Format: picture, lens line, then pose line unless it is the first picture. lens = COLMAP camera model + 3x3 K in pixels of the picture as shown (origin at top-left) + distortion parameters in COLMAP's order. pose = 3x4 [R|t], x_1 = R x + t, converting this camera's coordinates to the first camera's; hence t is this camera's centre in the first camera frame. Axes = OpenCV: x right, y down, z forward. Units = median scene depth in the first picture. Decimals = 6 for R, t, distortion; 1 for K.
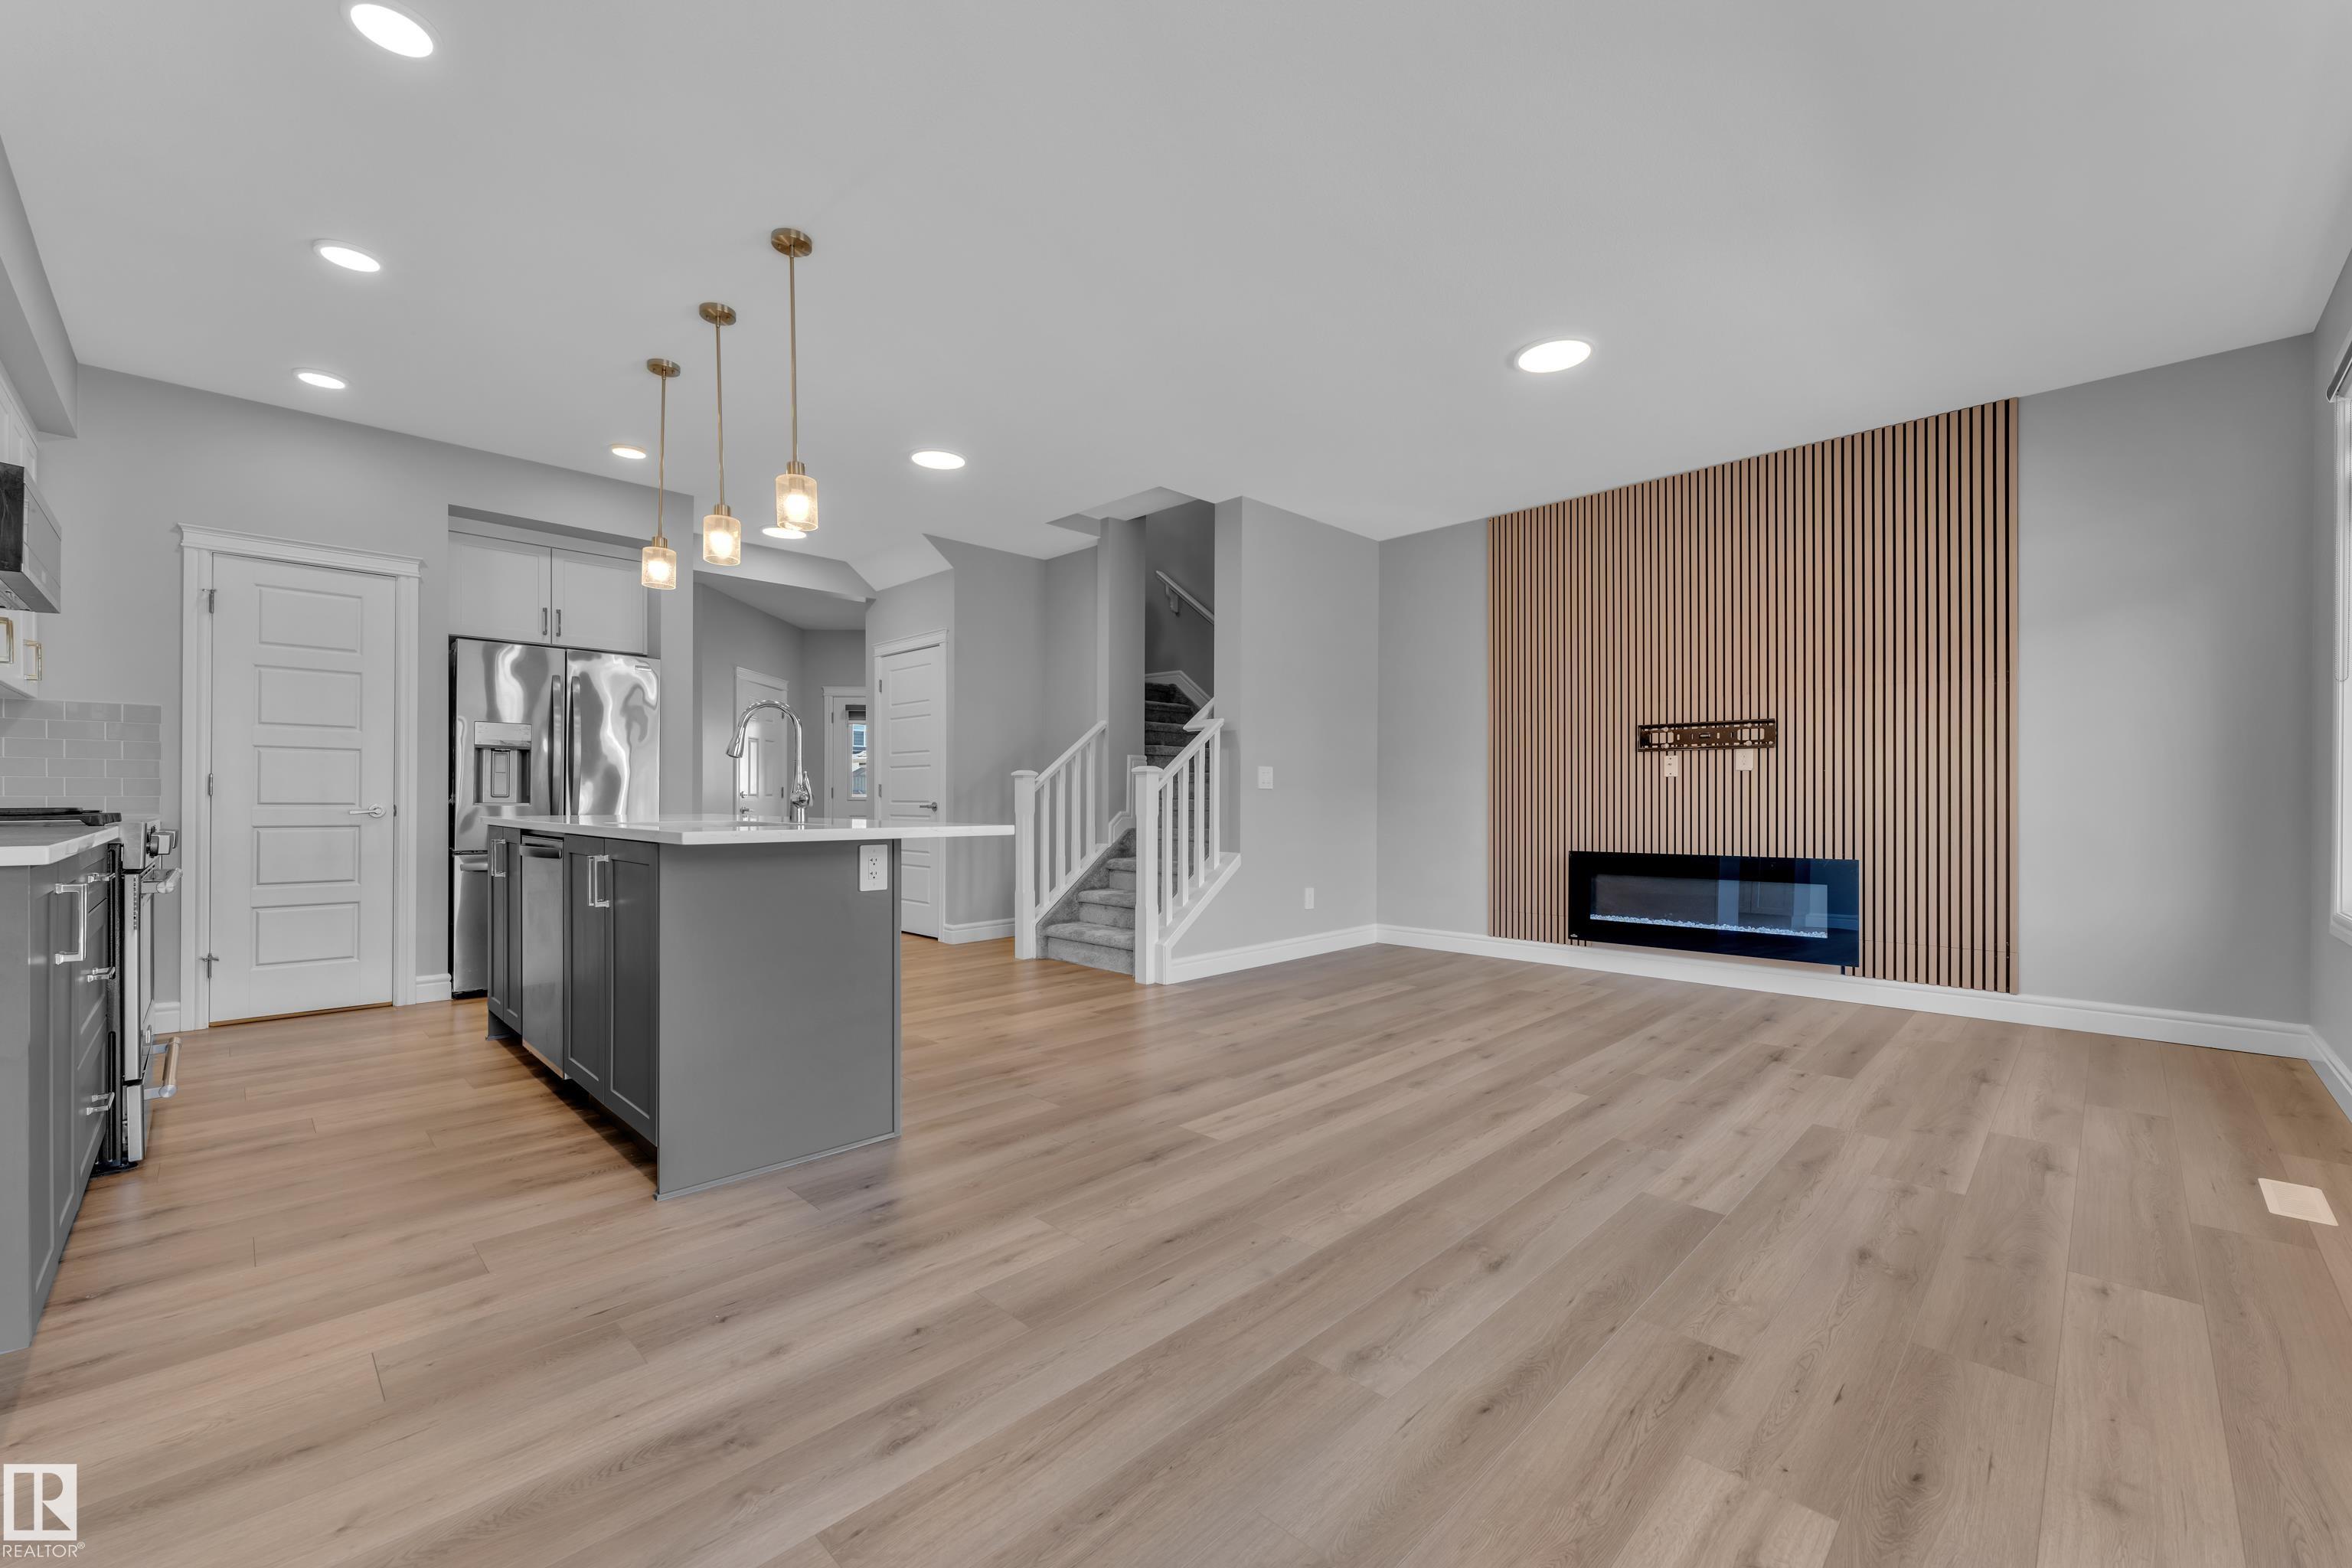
lens RADIAL K [[944.5, 0, 1176.0], [0, 944.5, 784.0], [0, 0, 1]] dist [0.000750, -0.000042]
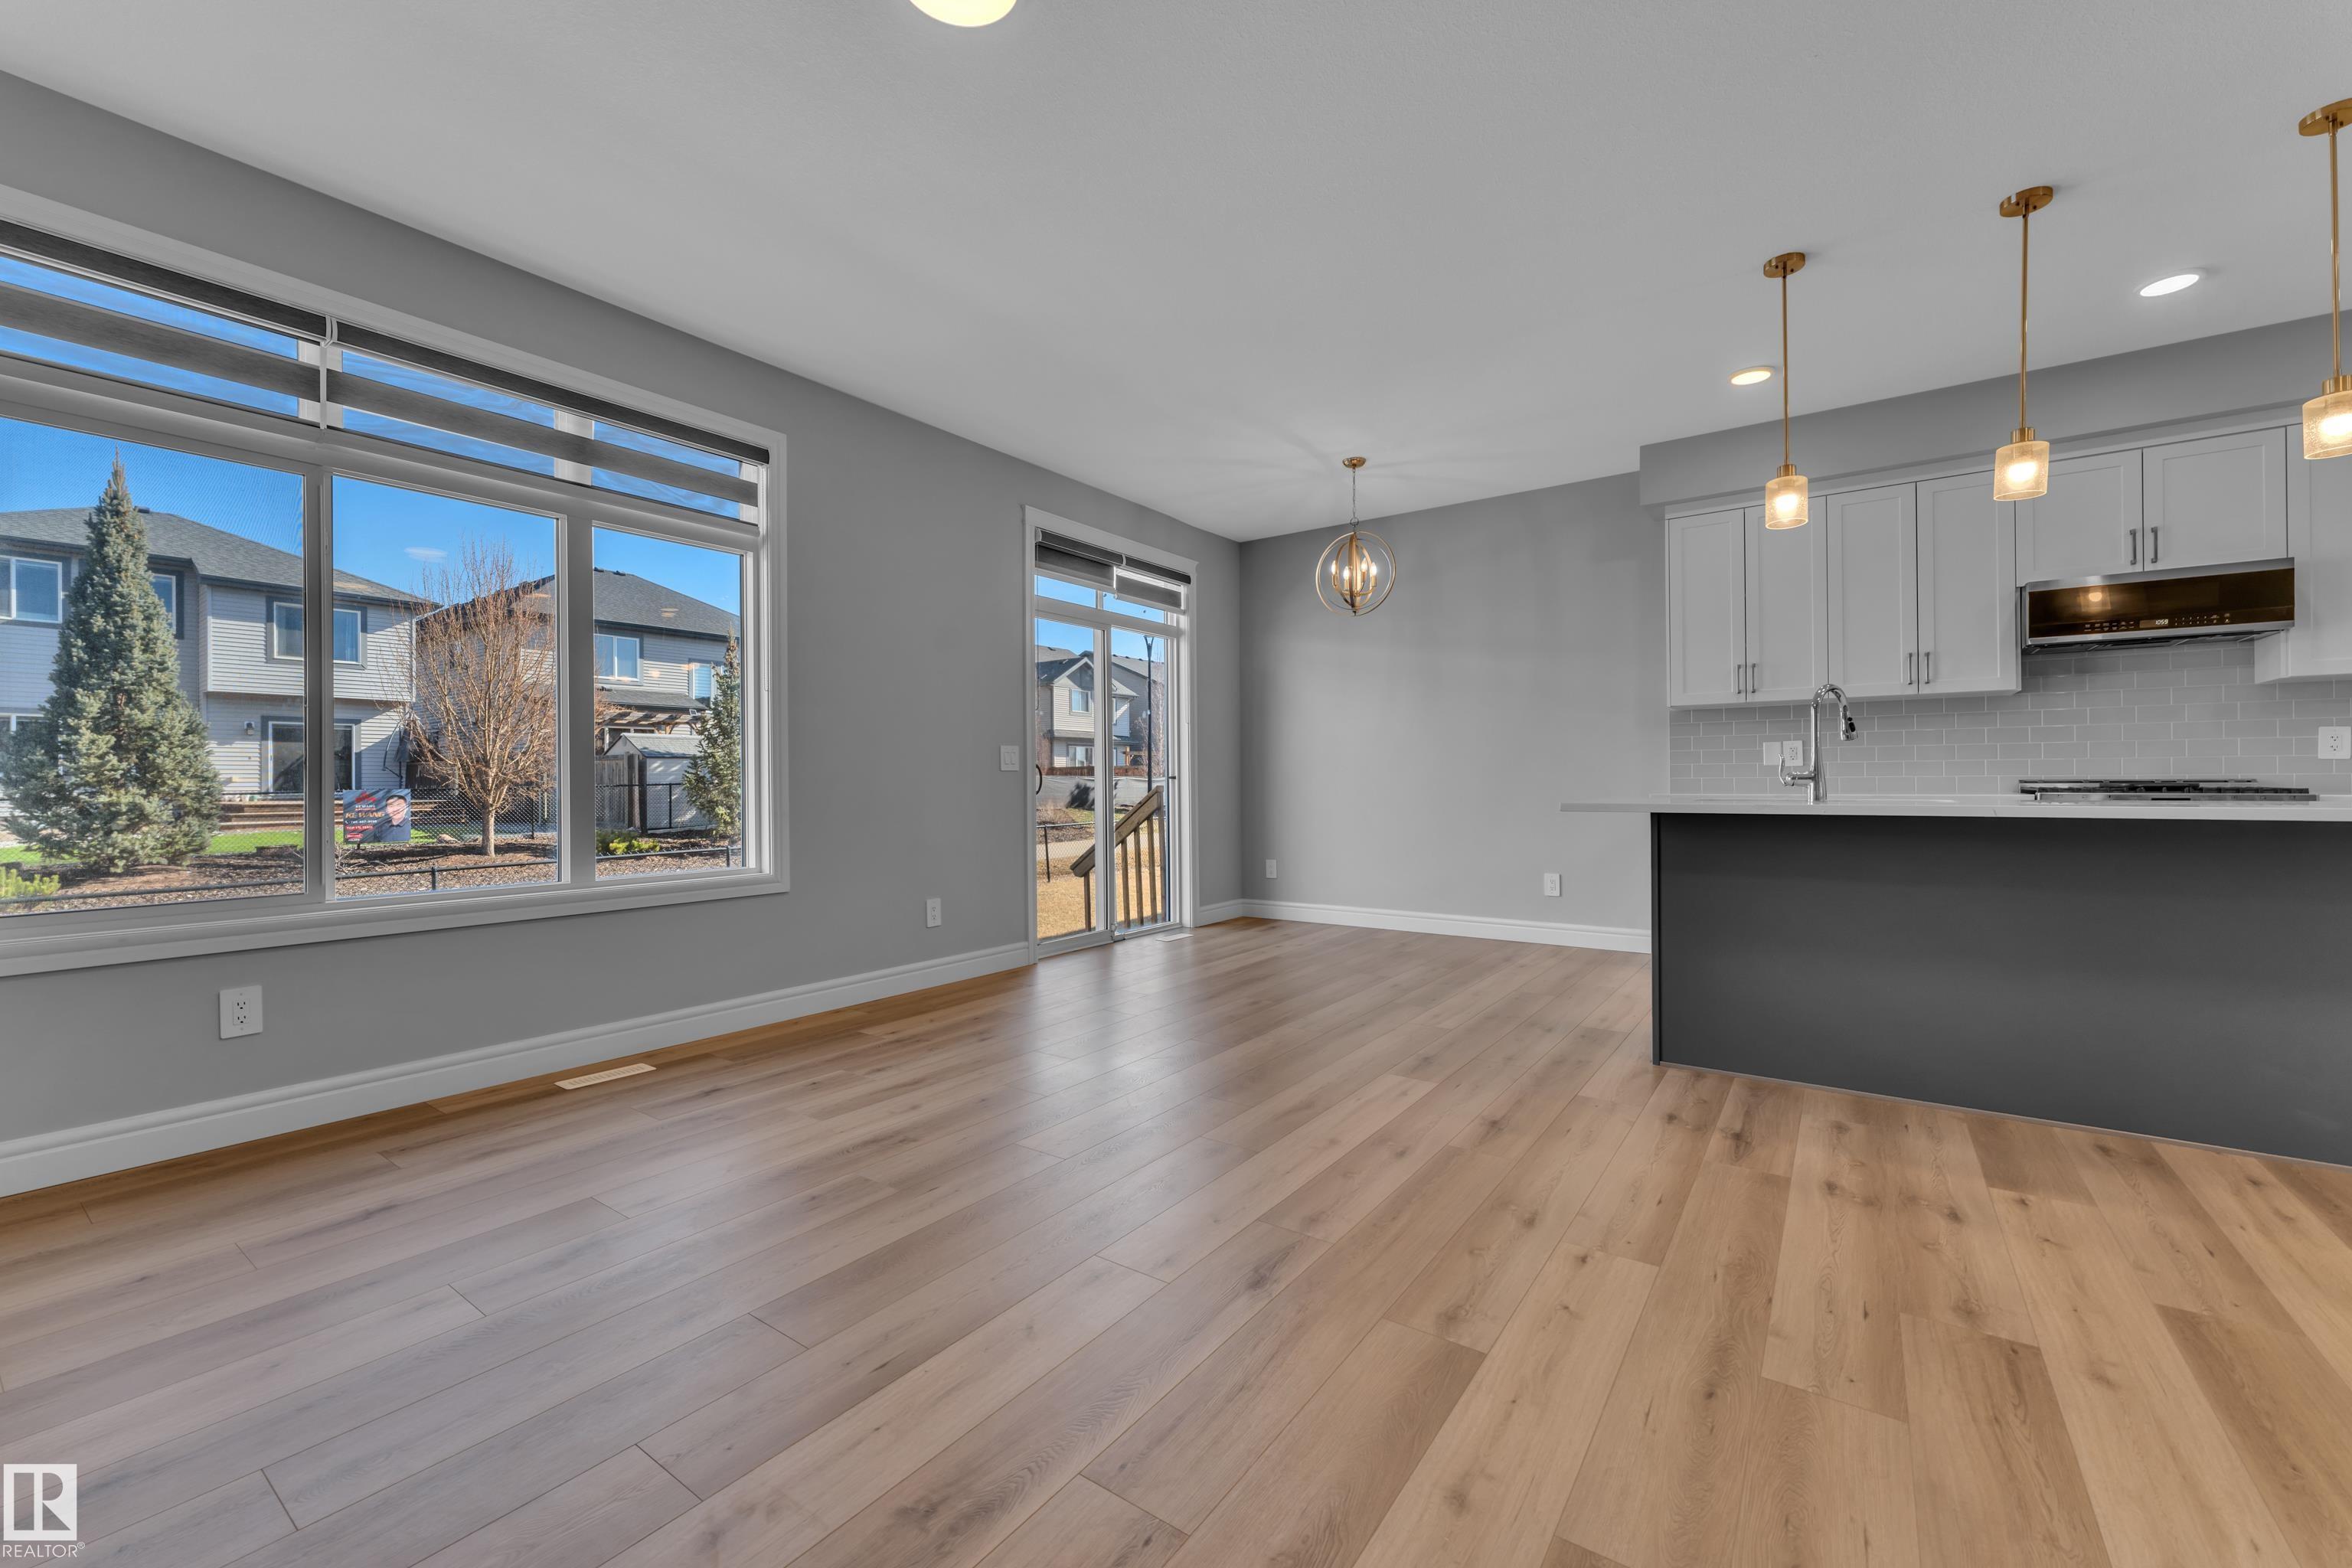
lens RADIAL K [[944.5, 0, 1176.0], [0, 944.5, 784.0], [0, 0, 1]] dist [0.000750, -0.000042]
pose [[-0.987338, 0.004727, -0.158563, 0.394851], [0.006600, 0.999915, -0.011285, 0.023975], [0.158496, -0.012189, -0.987284, 1.700015]]
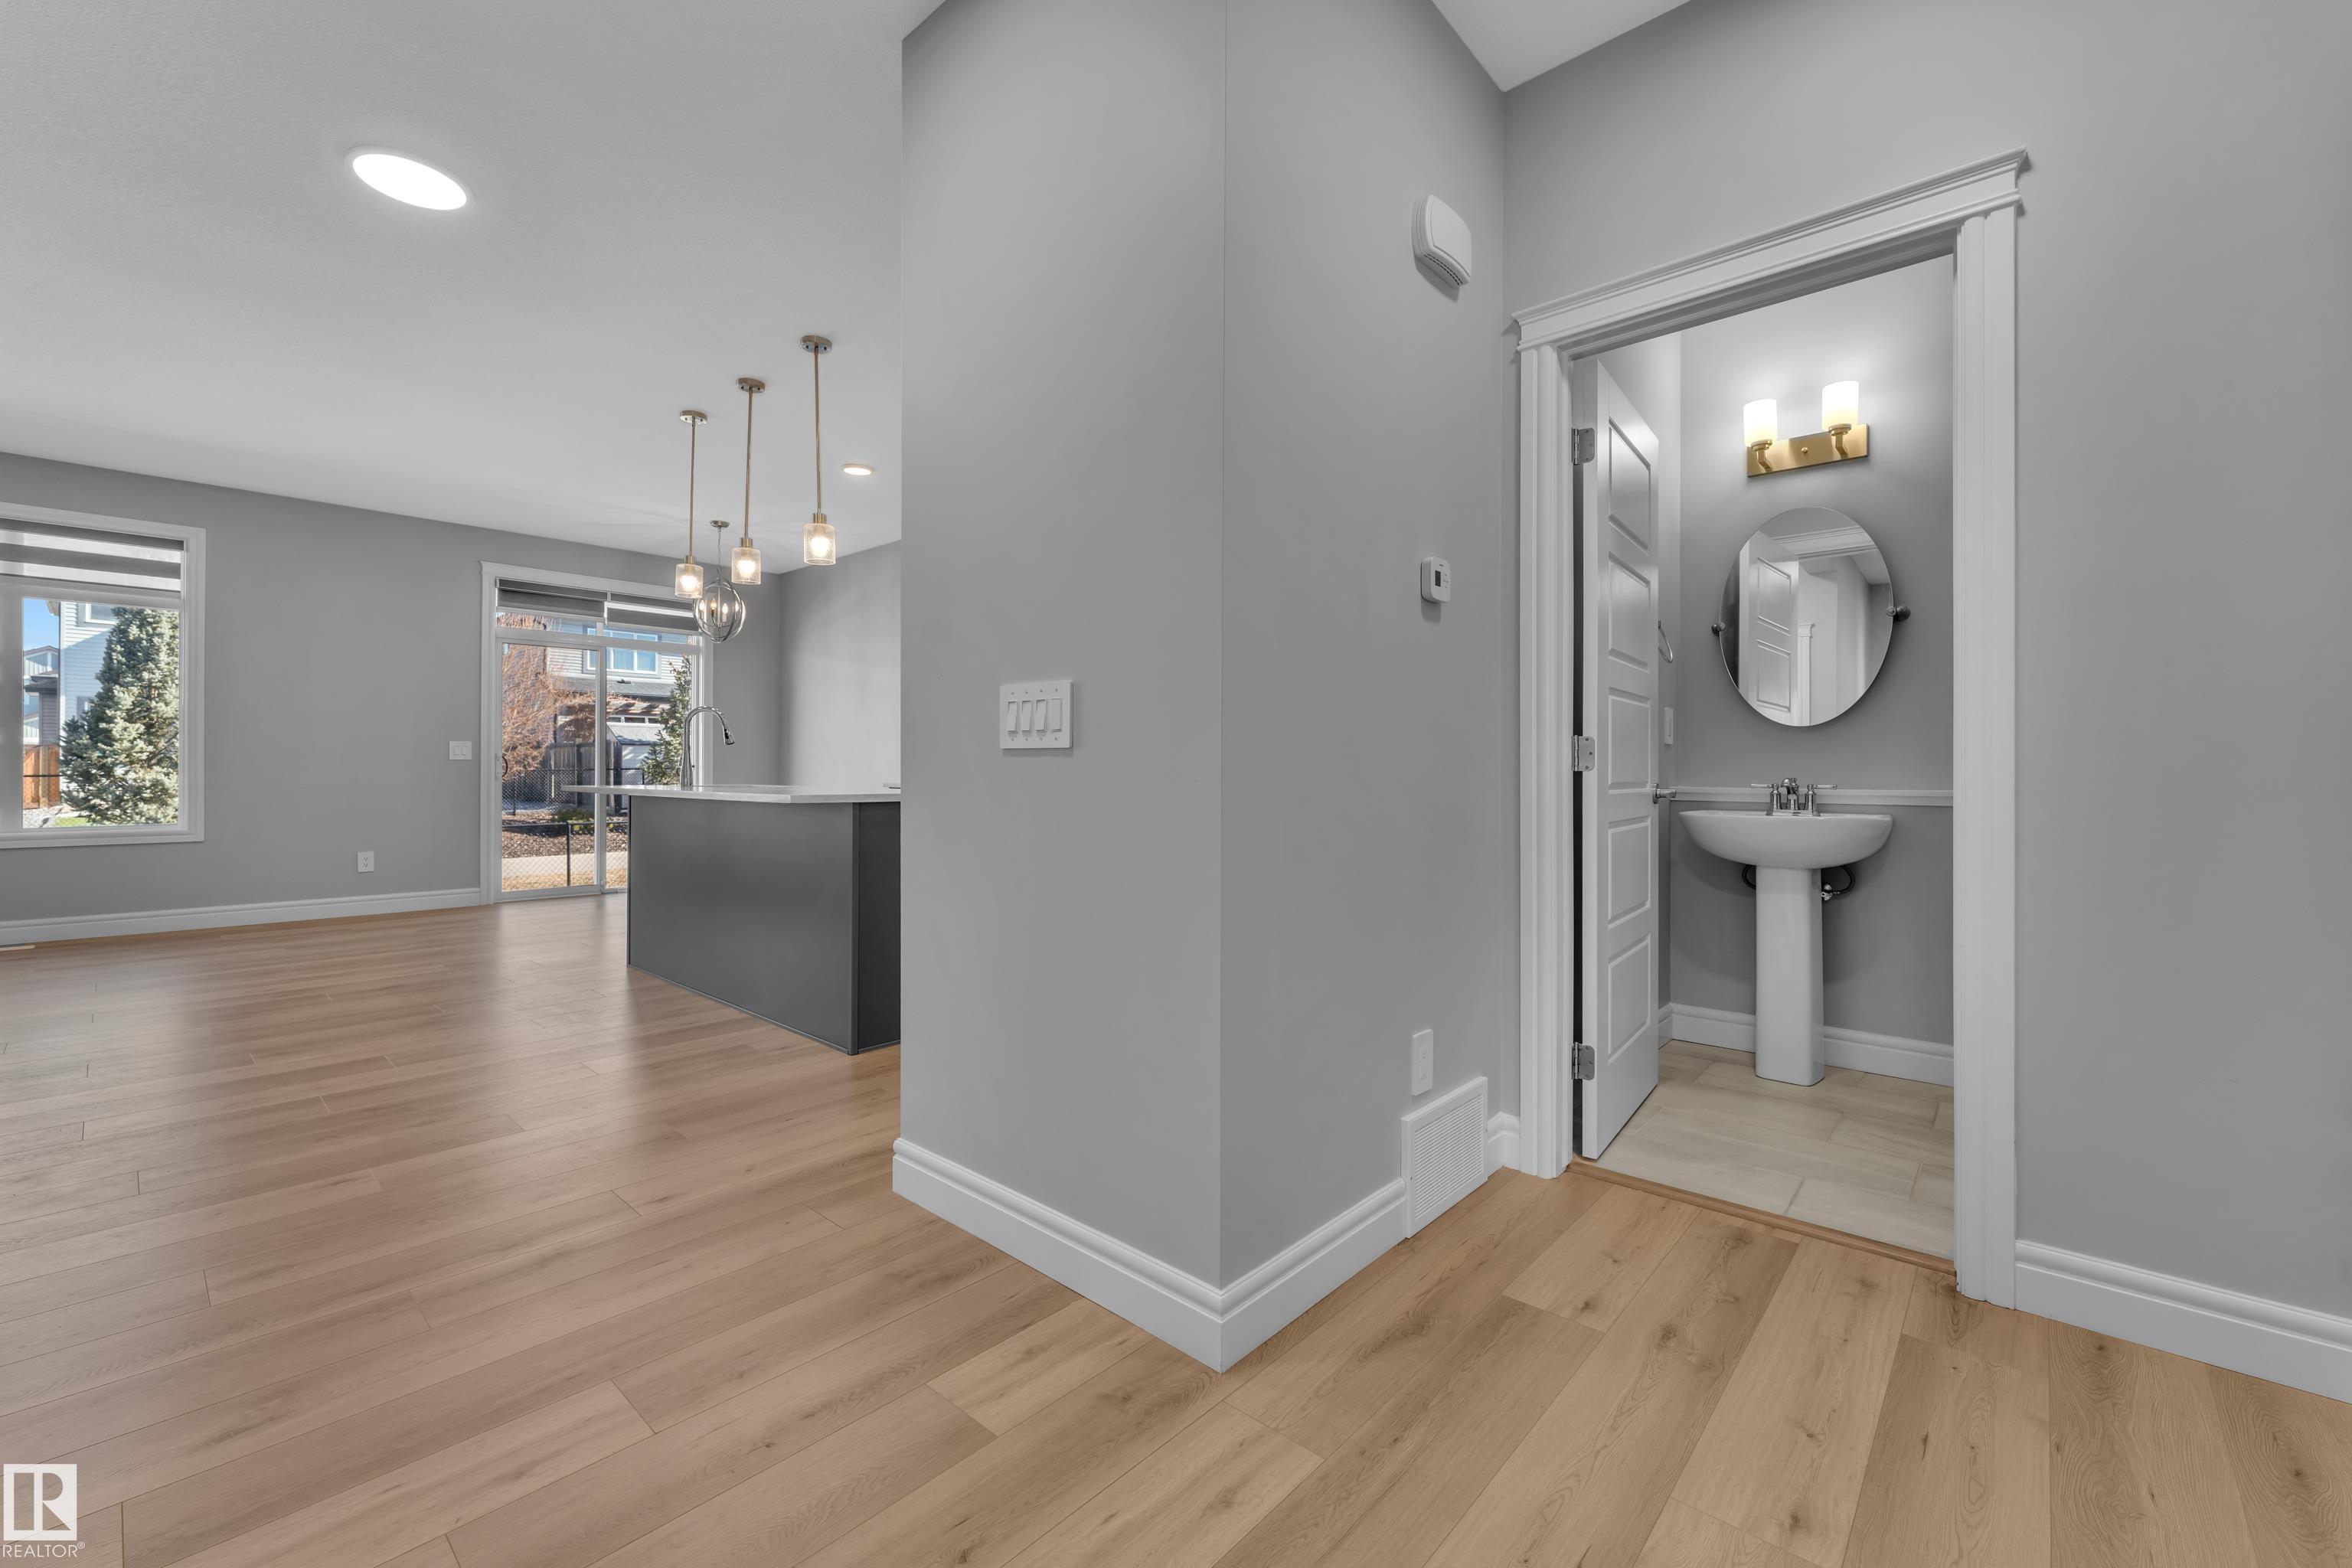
lens RADIAL K [[957.3, 0, 1176.7], [0, 957.3, 774.6], [0, 0, 1]] dist [0.000166, -0.000048]
pose [[-0.998762, -0.005845, -0.049391, -0.979497], [-0.005339, 0.999932, -0.010358, 0.028157], [0.049448, -0.010081, -0.998726, 2.280444]]
